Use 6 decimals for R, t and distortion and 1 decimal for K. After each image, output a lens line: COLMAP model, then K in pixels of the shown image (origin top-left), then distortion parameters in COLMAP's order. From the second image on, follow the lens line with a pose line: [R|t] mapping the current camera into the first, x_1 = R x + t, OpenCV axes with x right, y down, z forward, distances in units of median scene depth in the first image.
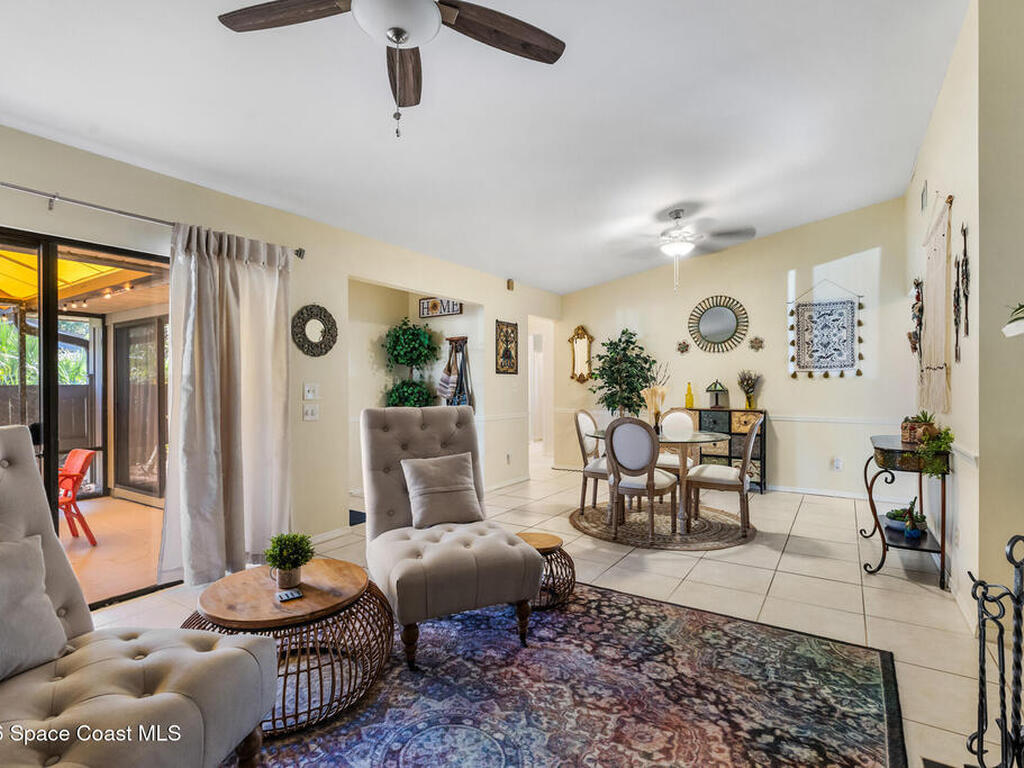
lens RADIAL K [[511.5, 0, 514.3], [0, 511.5, 383.3], [0, 0, 1]] dist [-0.014821, 0.001259]
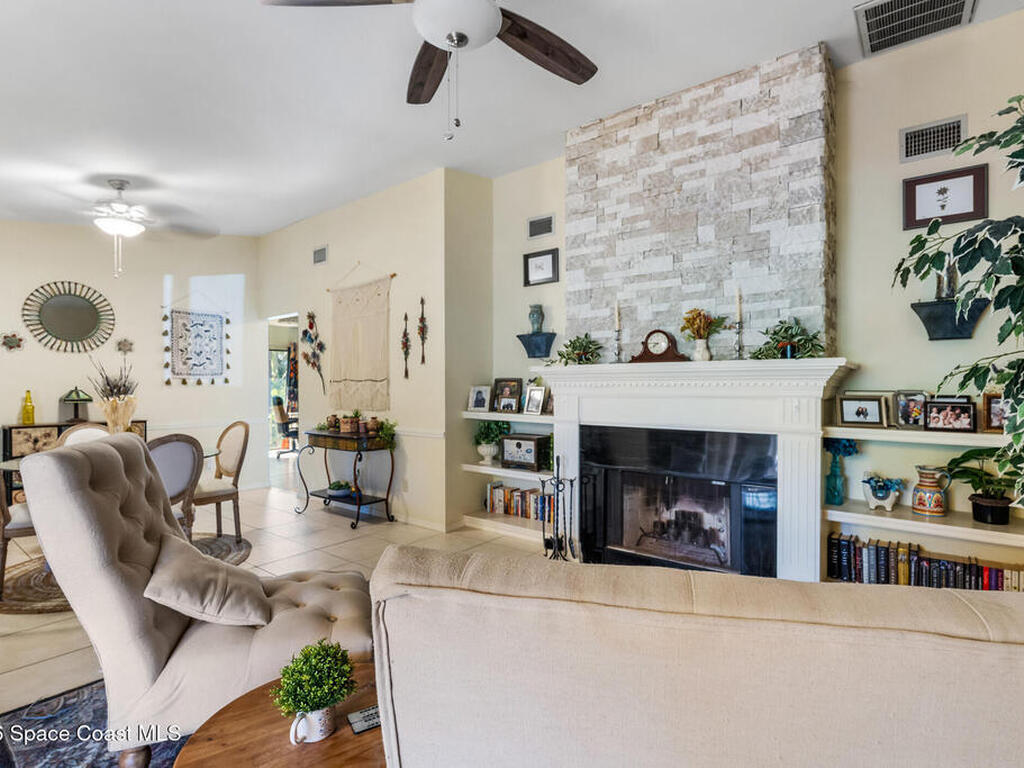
lens RADIAL K [[511.5, 0, 518.0], [0, 511.5, 390.2], [0, 0, 1]] dist [-0.014821, 0.001259]
pose [[0.078128, -0.004905, 0.996931, -0.551473], [0.000176, 0.999988, 0.004906, -0.007461], [-0.996943, -0.000208, 0.078128, 0.384094]]
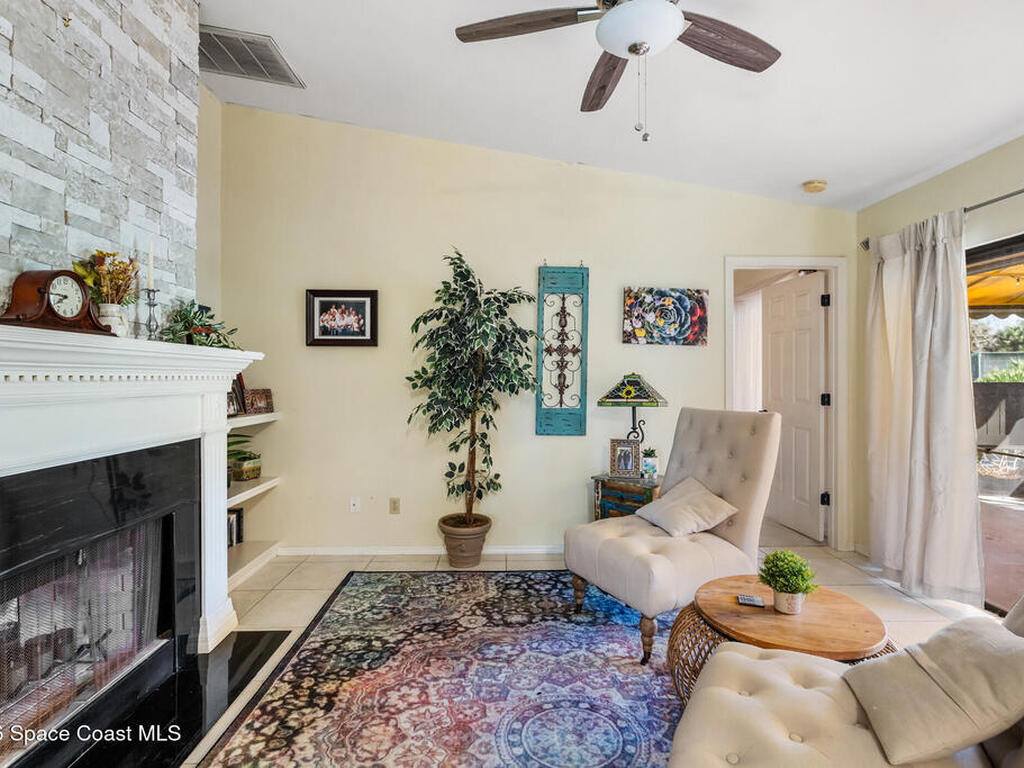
lens RADIAL K [[511.5, 0, 519.4], [0, 511.5, 375.0], [0, 0, 1]] dist [-0.014821, 0.001259]
pose [[-0.824952, 0.001168, -0.565202, 0.253097], [0.004277, 0.999982, -0.004176, -0.011129], [0.565187, -0.005862, -0.824942, 0.798416]]
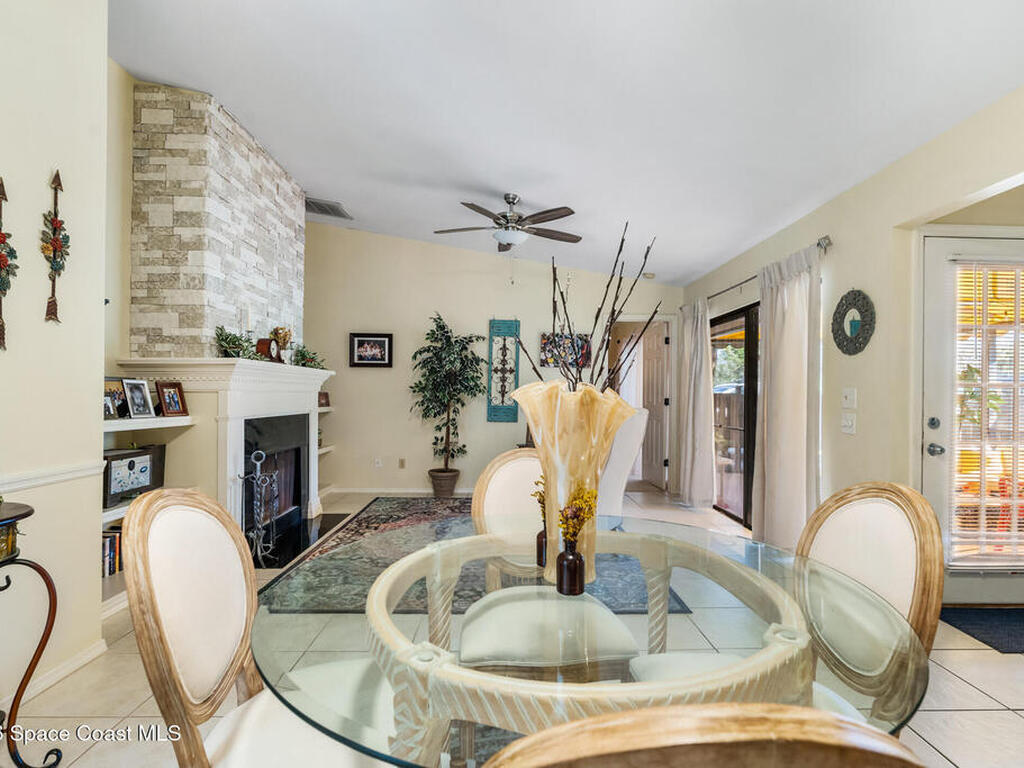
lens RADIAL K [[511.5, 0, 514.7], [0, 511.5, 394.8], [0, 0, 1]] dist [-0.014821, 0.001259]
pose [[-0.828548, -0.001519, -0.559916, 0.511260], [-0.003415, 0.999991, 0.002341, 0.011116], [0.559908, 0.003852, -0.828546, 1.402953]]
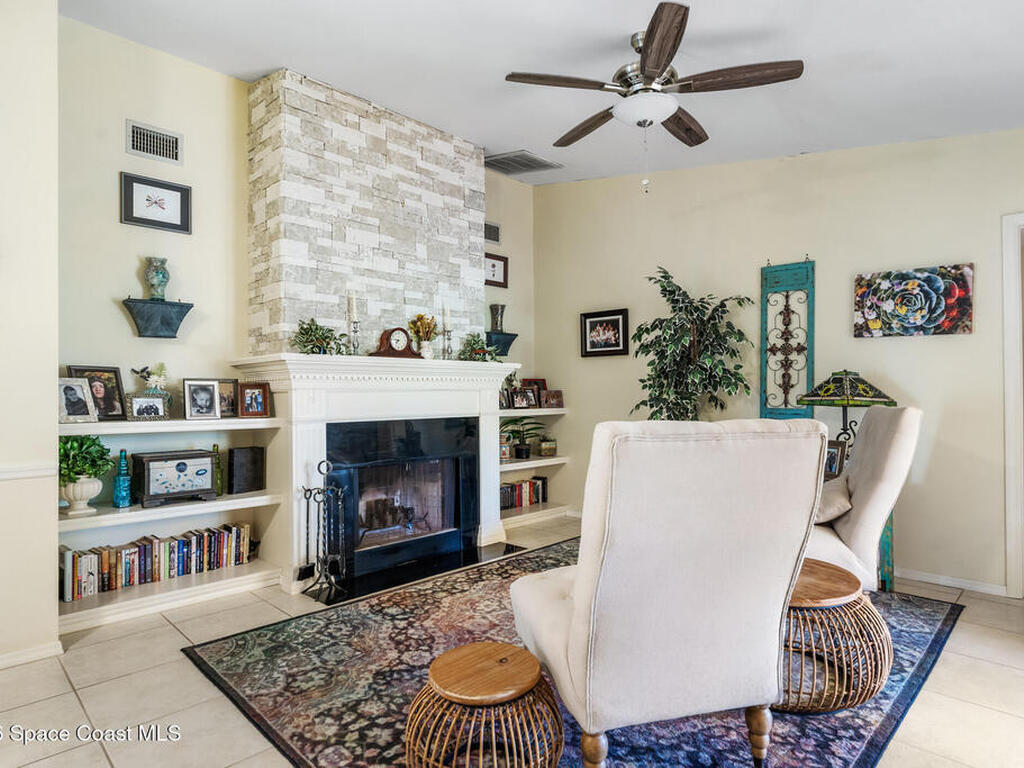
lens RADIAL K [[582.9, 0, 522.6], [0, 582.9, 387.5], [0, 0, 1]] dist [-0.000265, 0.002836]
pose [[-0.980845, 0.011643, 0.194441, -0.094834], [0.009905, 0.999902, -0.009907, 0.015654], [-0.194537, -0.007792, -0.980864, 1.207917]]
